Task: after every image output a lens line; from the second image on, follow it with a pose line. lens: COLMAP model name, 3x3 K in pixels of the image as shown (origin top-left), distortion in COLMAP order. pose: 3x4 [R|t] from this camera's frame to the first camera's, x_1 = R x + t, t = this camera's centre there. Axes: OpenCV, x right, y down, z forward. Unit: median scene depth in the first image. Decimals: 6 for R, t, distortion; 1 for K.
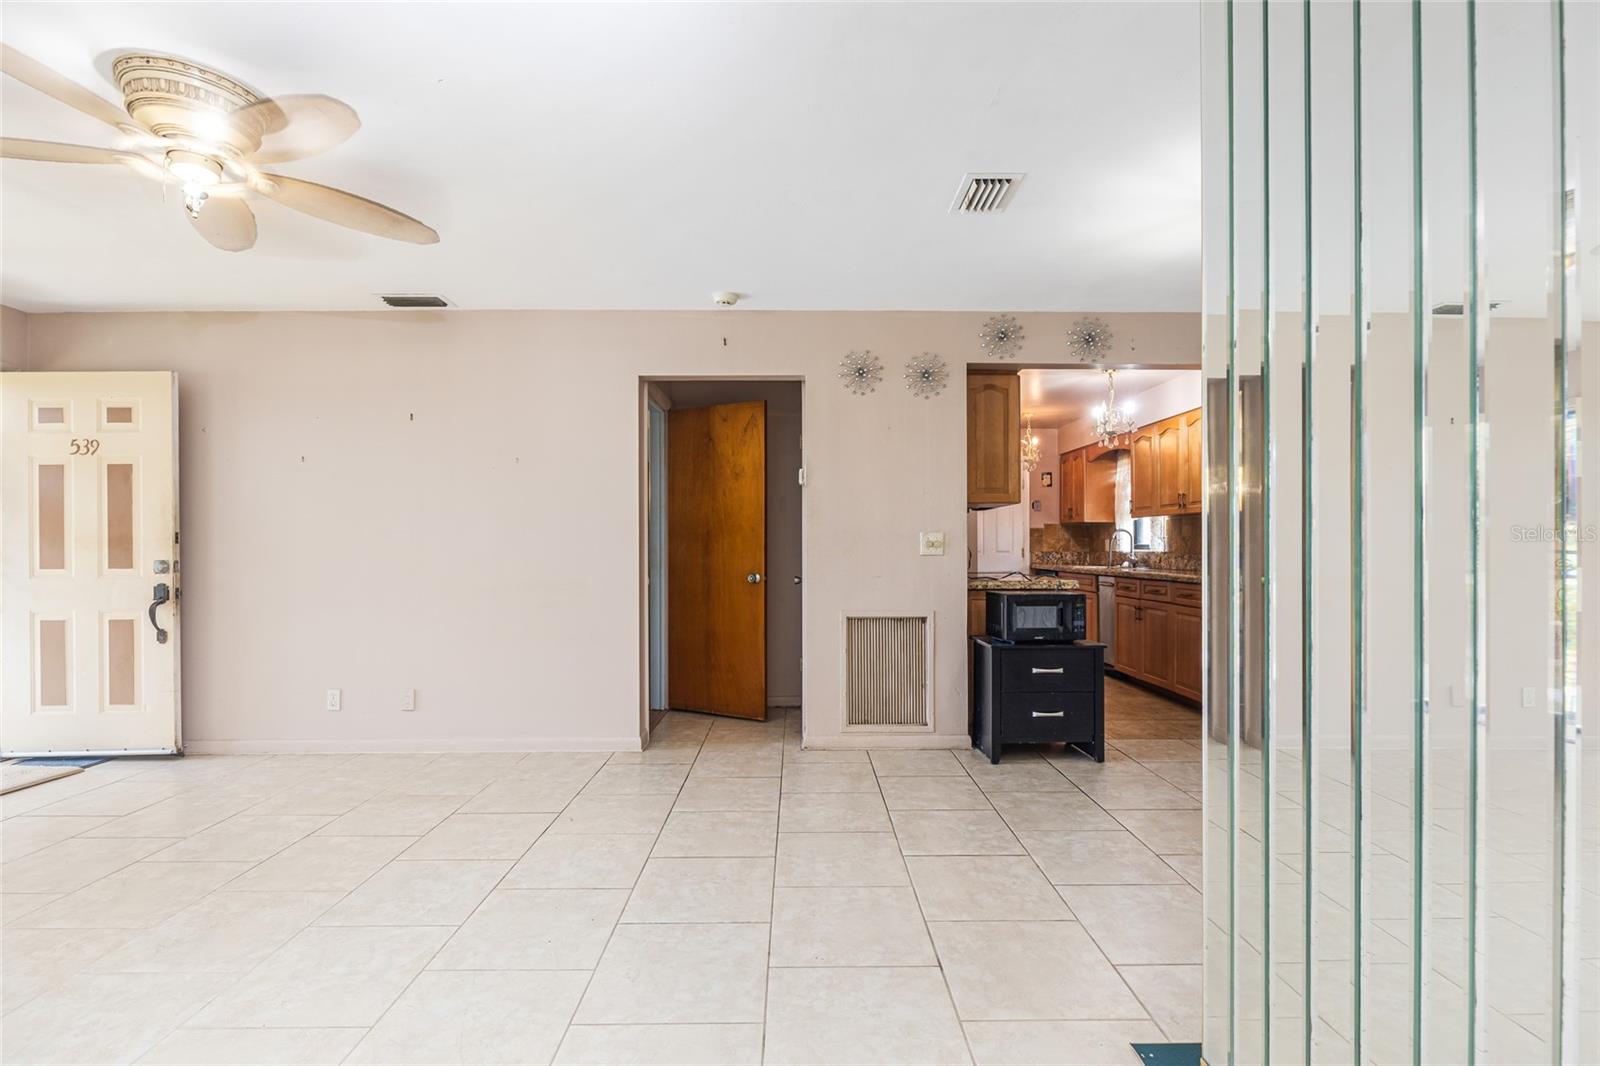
lens RADIAL K [[726.9, 0, 794.0], [0, 726.9, 546.8], [0, 0, 1]] dist [-0.001269, -0.001604]
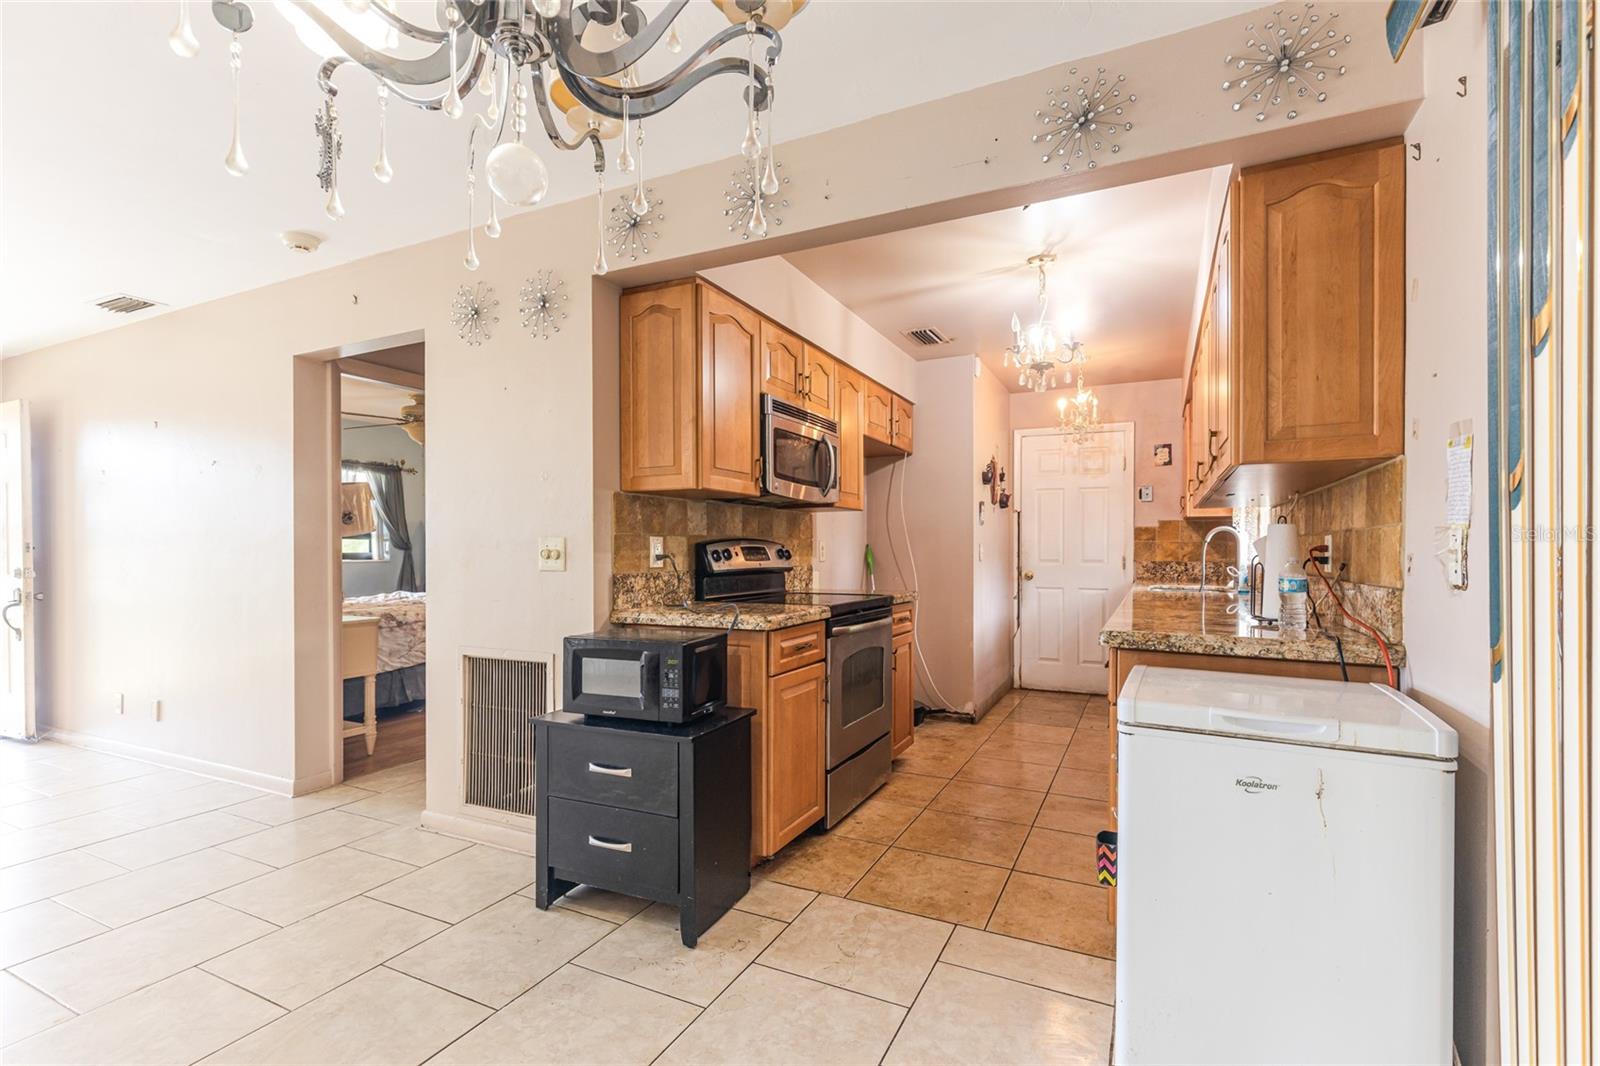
lens RADIAL K [[726.9, 0, 814.6], [0, 726.9, 548.0], [0, 0, 1]] dist [-0.001269, -0.001604]
pose [[0.901161, -0.000212, -0.433484, 0.701404], [-0.000685, 0.999998, -0.001914, -0.008432], [0.433484, 0.002022, 0.901159, 0.502182]]
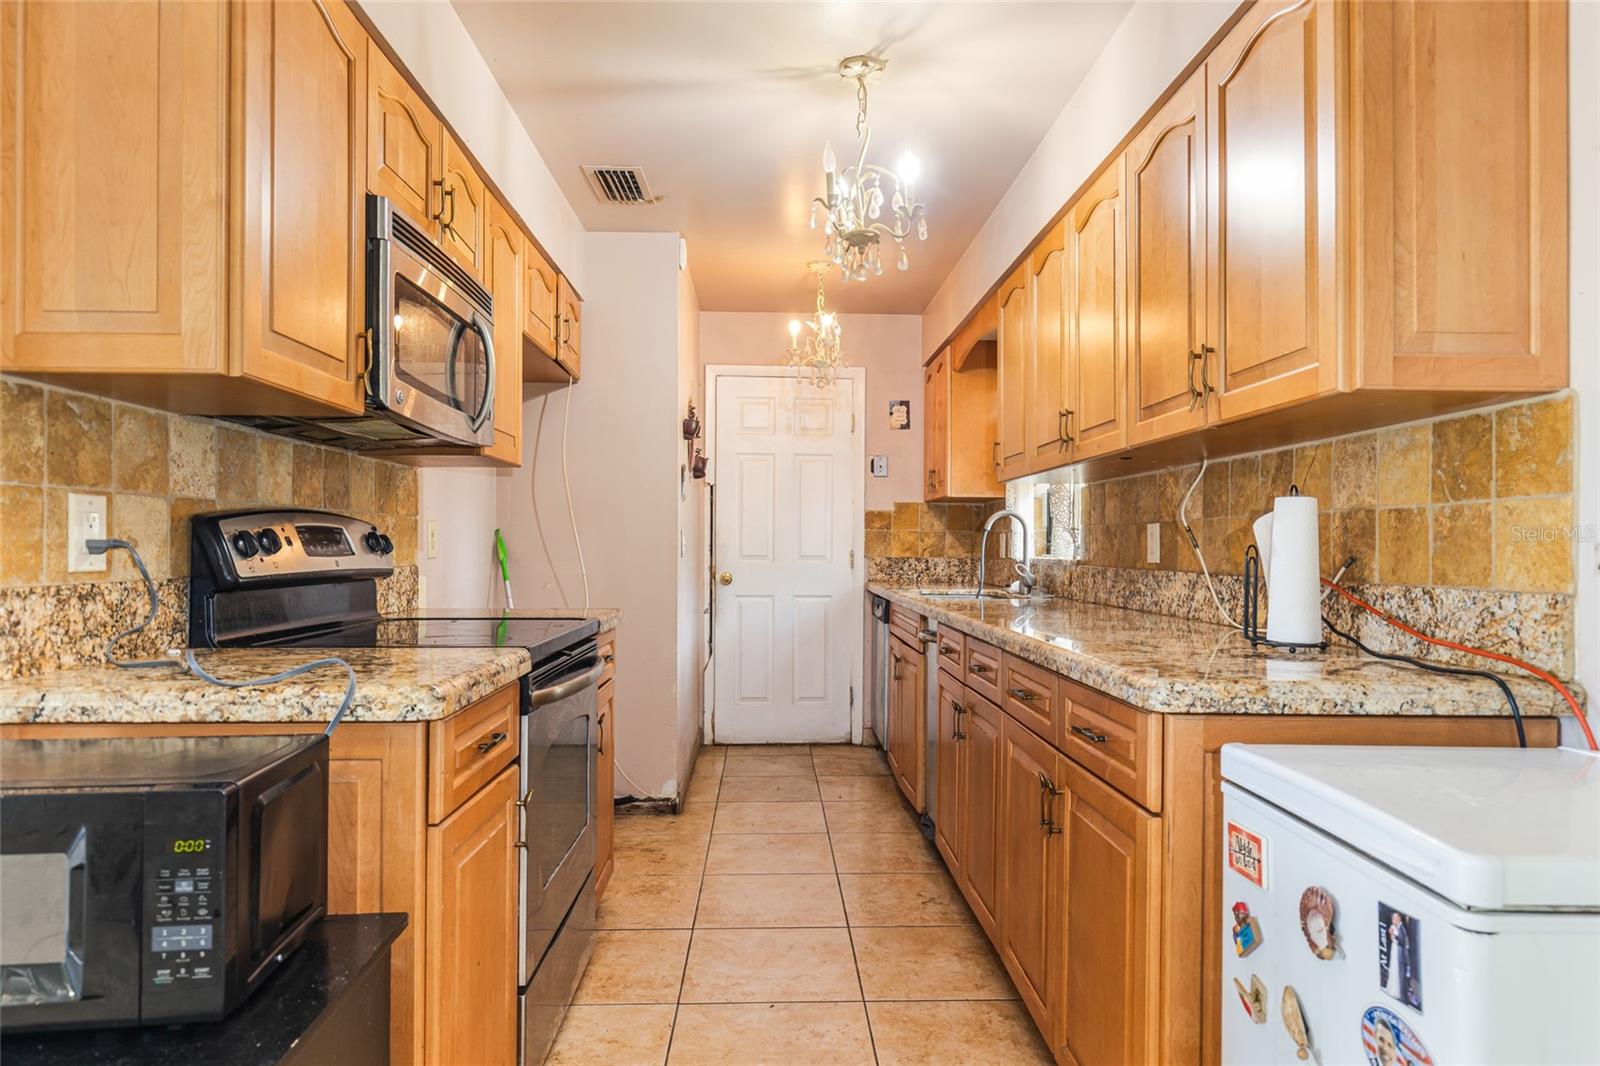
lens RADIAL K [[945.9, 0, 811.4], [0, 945.9, 538.2], [0, 0, 1]] dist [-0.006266, -0.000672]
pose [[0.999007, 0.006488, 0.044080, 0.518597], [-0.006155, 0.999952, -0.007687, -0.002436], [-0.044128, 0.007408, 0.998998, 0.696296]]
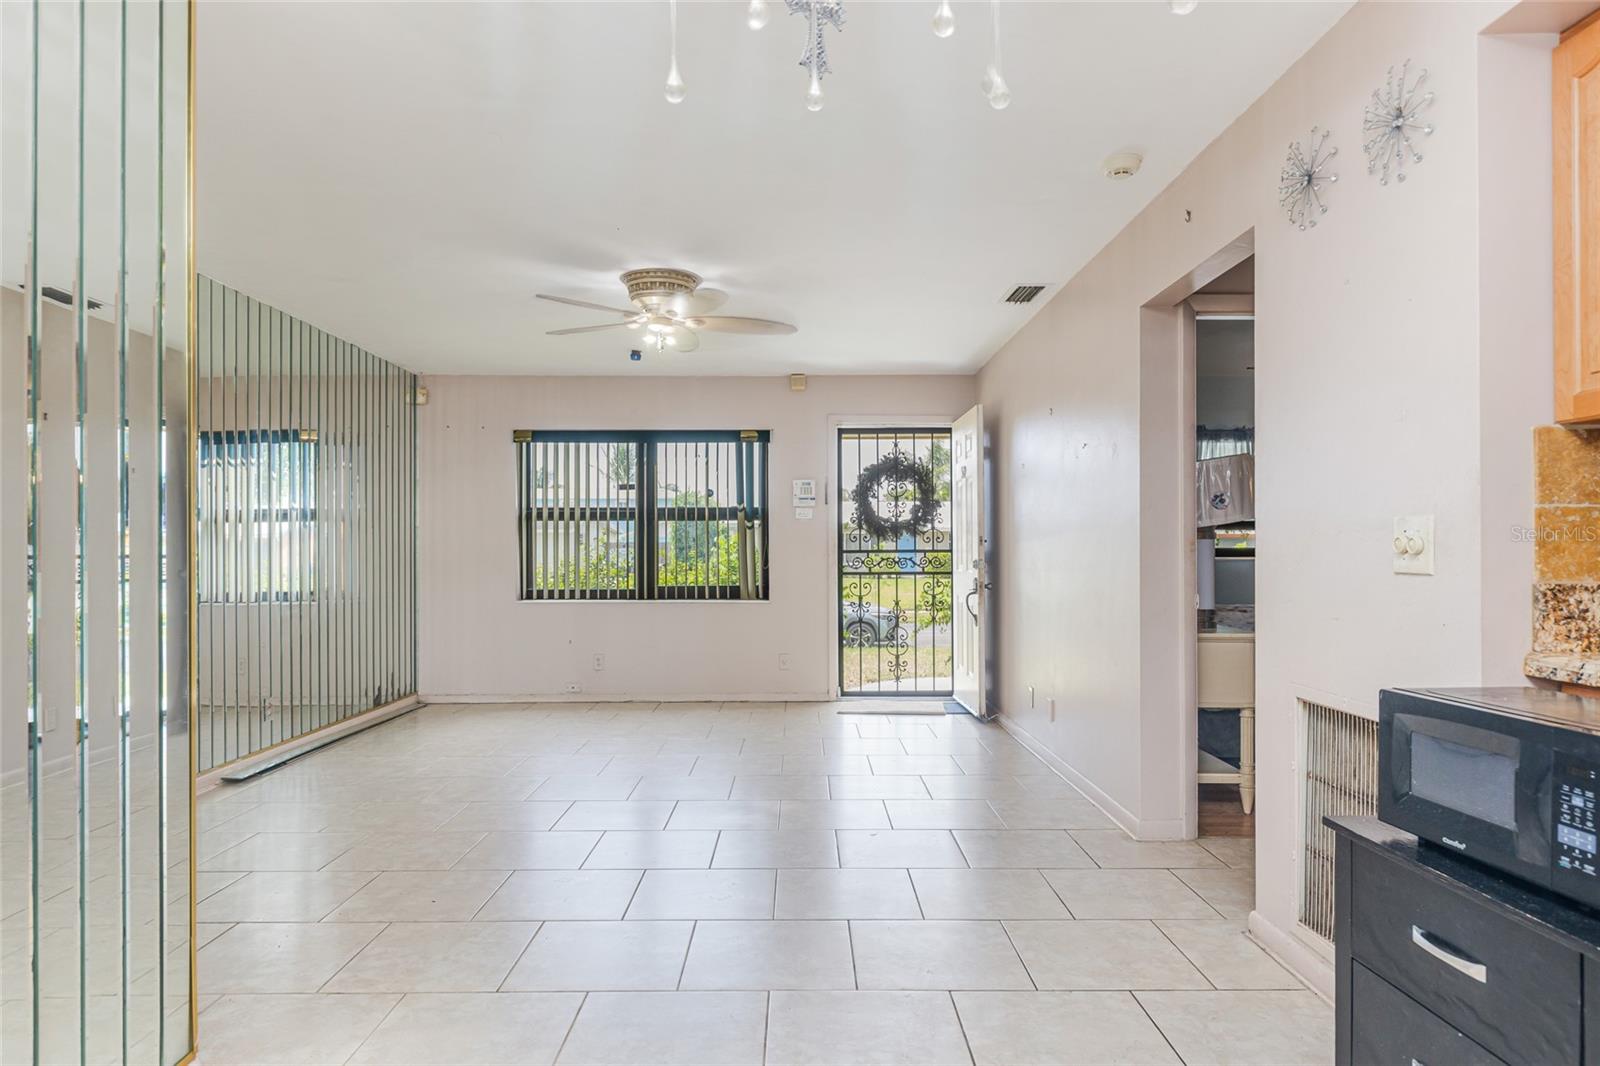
lens RADIAL K [[945.9, 0, 793.3], [0, 945.9, 534.1], [0, 0, 1]] dist [-0.006266, -0.000672]
pose [[-0.004691, -0.010771, -0.999931, 0.700912], [-0.002202, 0.999940, -0.010761, -0.003518], [0.999987, 0.002151, -0.004715, 0.672045]]
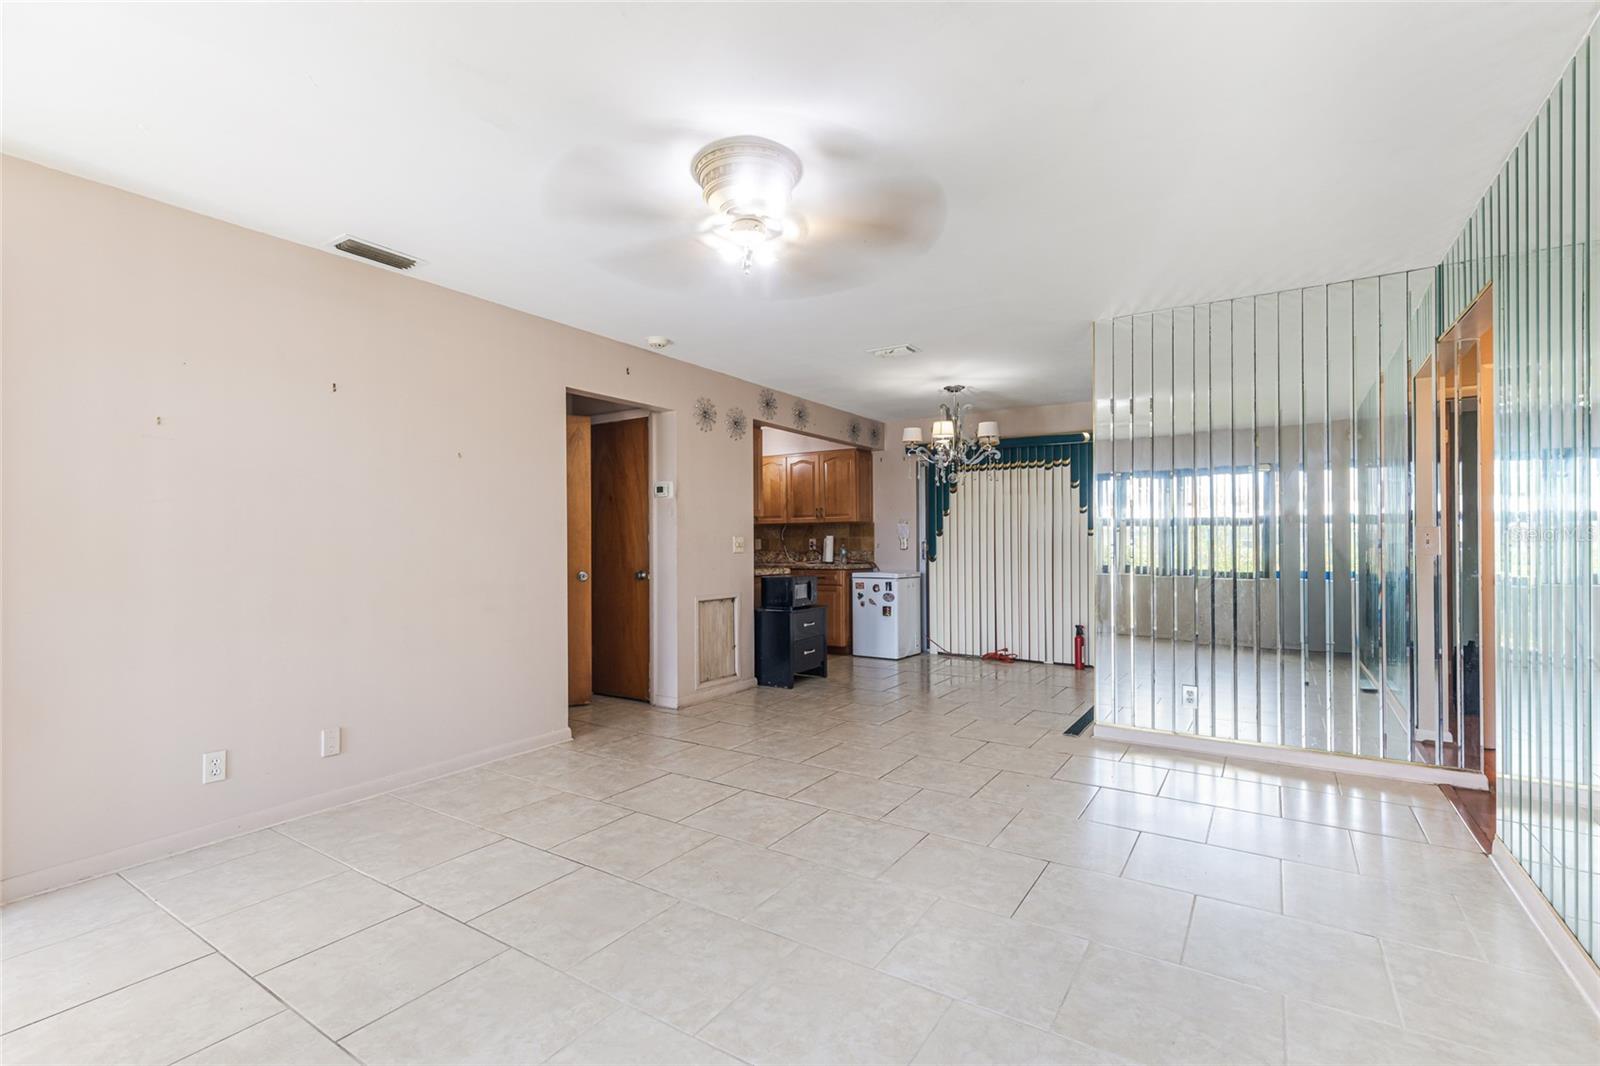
lens RADIAL K [[726.9, 0, 800.4], [0, 726.9, 538.3], [0, 0, 1]] dist [-0.001269, -0.001604]
pose [[0.549818, 0.005612, 0.835266, -0.915762], [0.003658, 0.999952, -0.009127, -0.002961], [-0.835277, 0.008074, 0.549771, 0.133570]]
